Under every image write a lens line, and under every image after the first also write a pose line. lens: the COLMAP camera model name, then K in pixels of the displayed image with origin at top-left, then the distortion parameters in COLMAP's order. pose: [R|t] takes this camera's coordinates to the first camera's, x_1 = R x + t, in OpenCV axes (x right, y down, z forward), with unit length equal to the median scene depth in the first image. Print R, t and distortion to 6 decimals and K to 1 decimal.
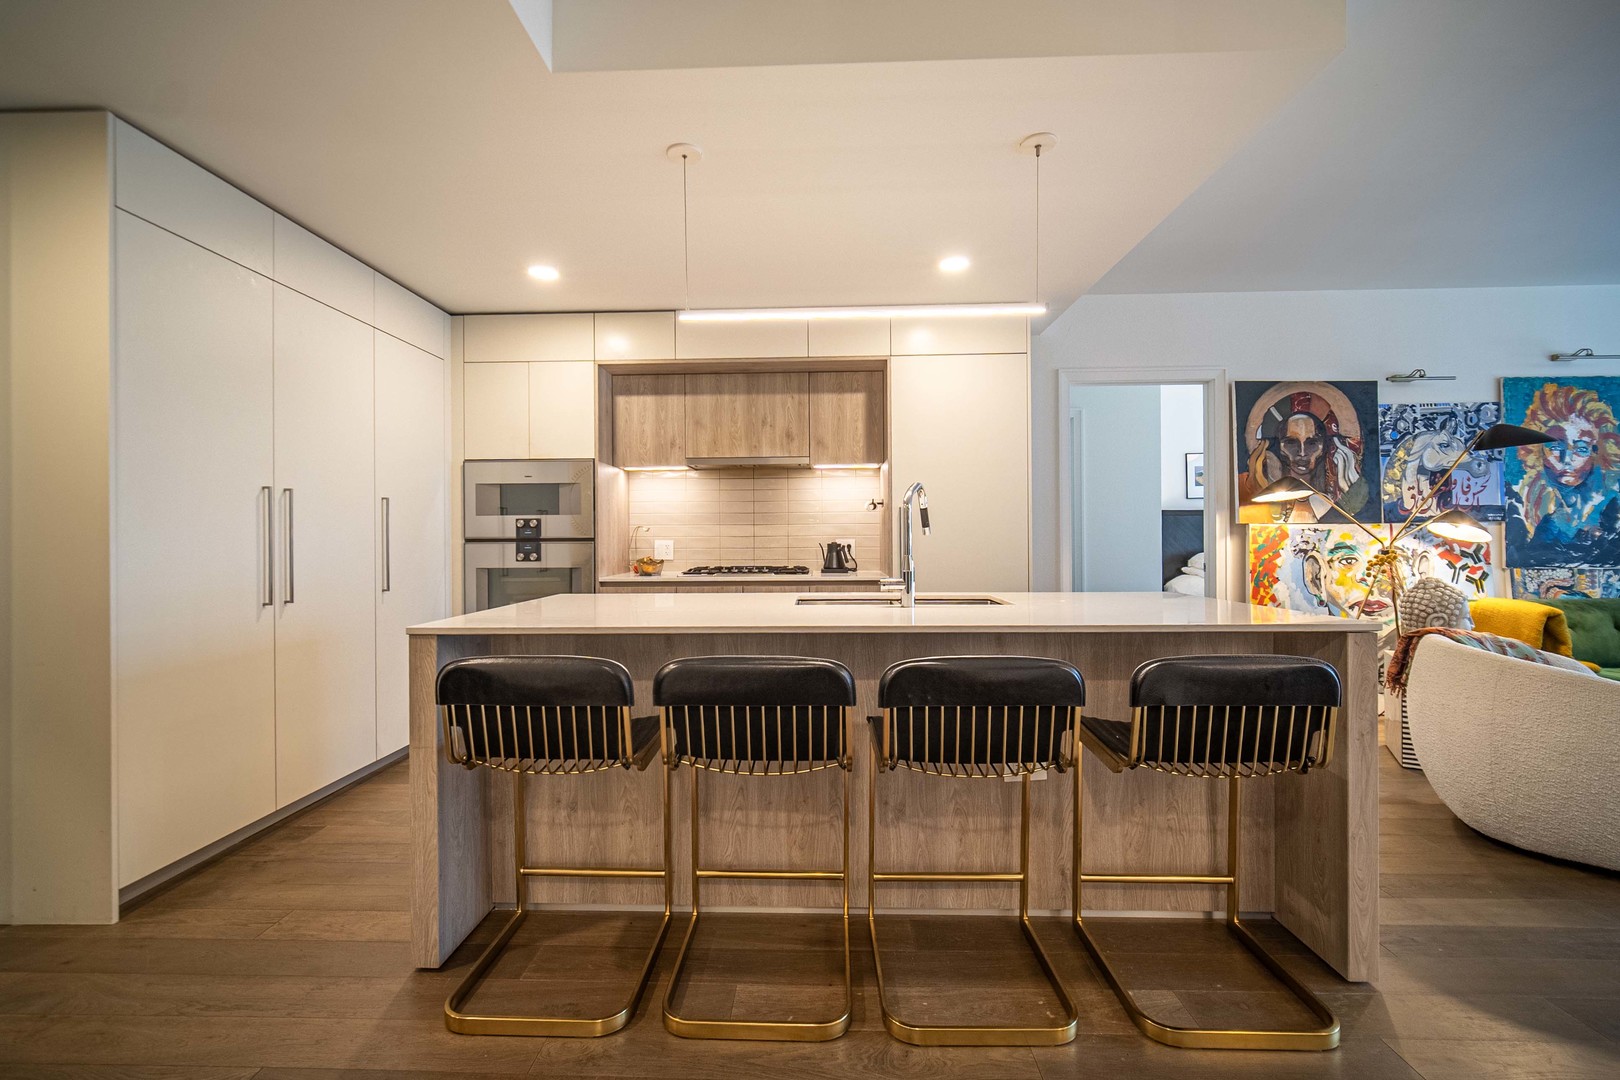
lens RADIAL K [[676.2, 0, 808.0], [0, 676.2, 536.7], [0, 0, 1]] dist [-0.001788, 0.000798]
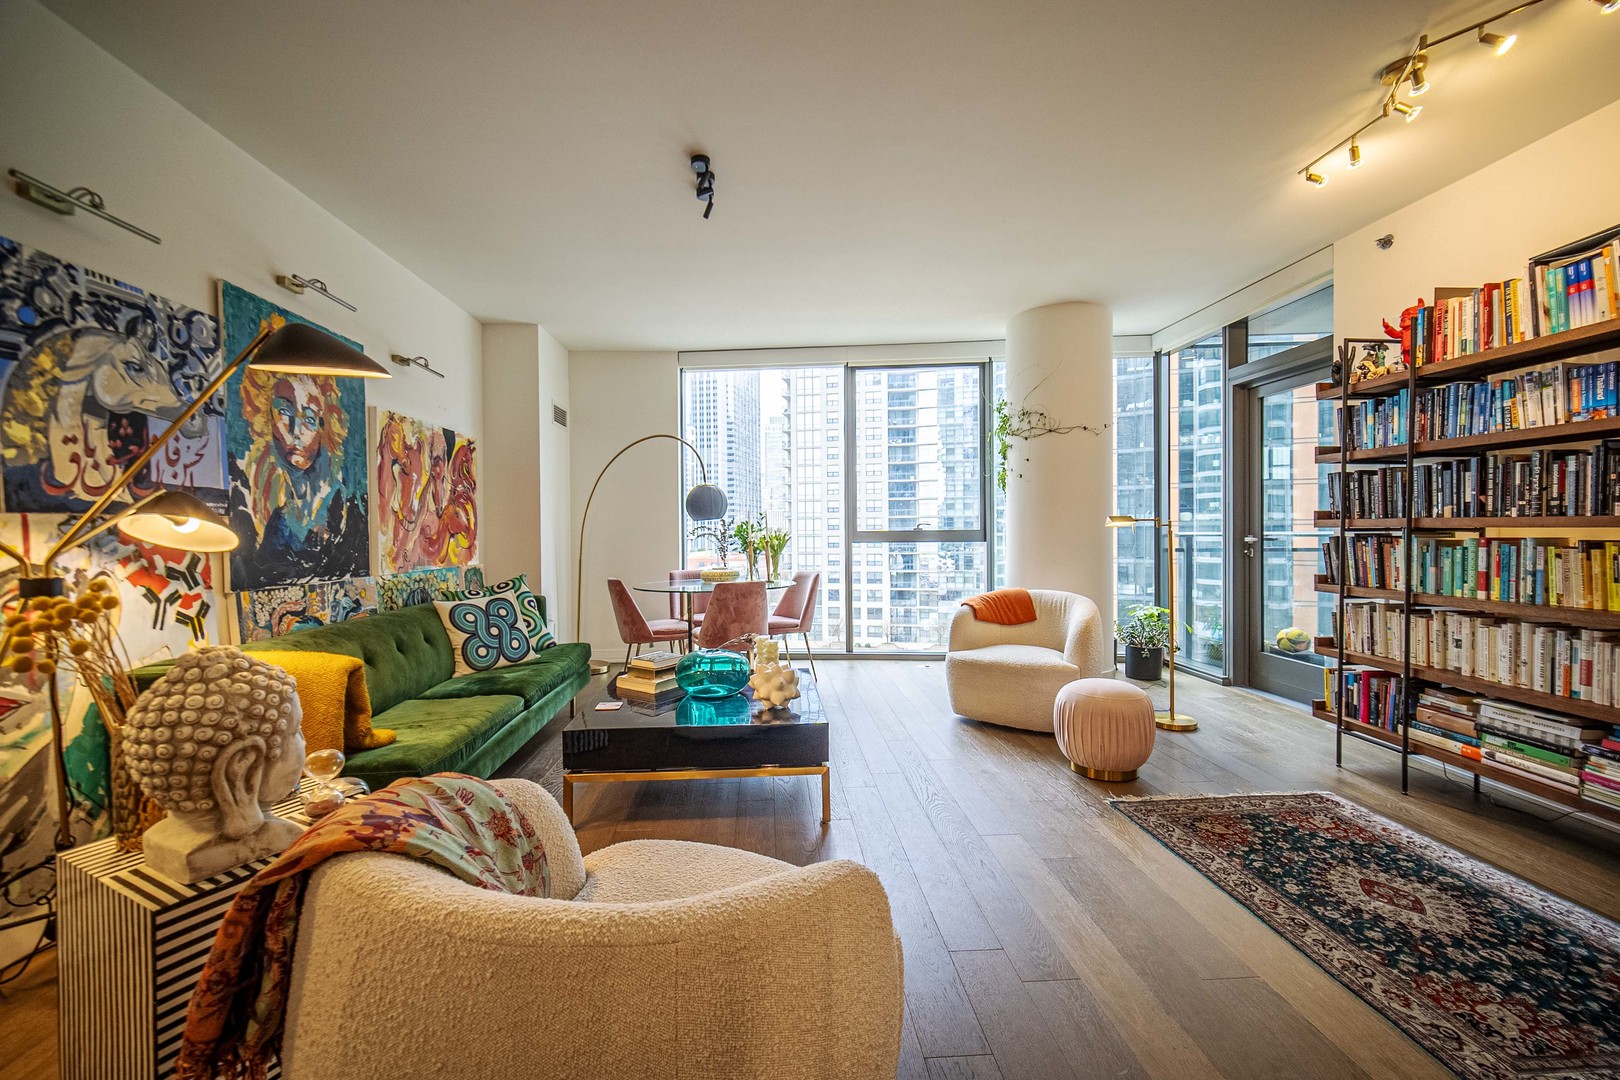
lens RADIAL K [[658.2, 0, 802.6], [0, 658.2, 538.7], [0, 0, 1]] dist [-0.000539, 0.000717]
pose [[-0.082659, -0.005872, 0.996561, 0.394960], [0.007823, 0.999948, 0.006541, -0.002276], [-0.996547, 0.008337, -0.082609, 0.532141]]
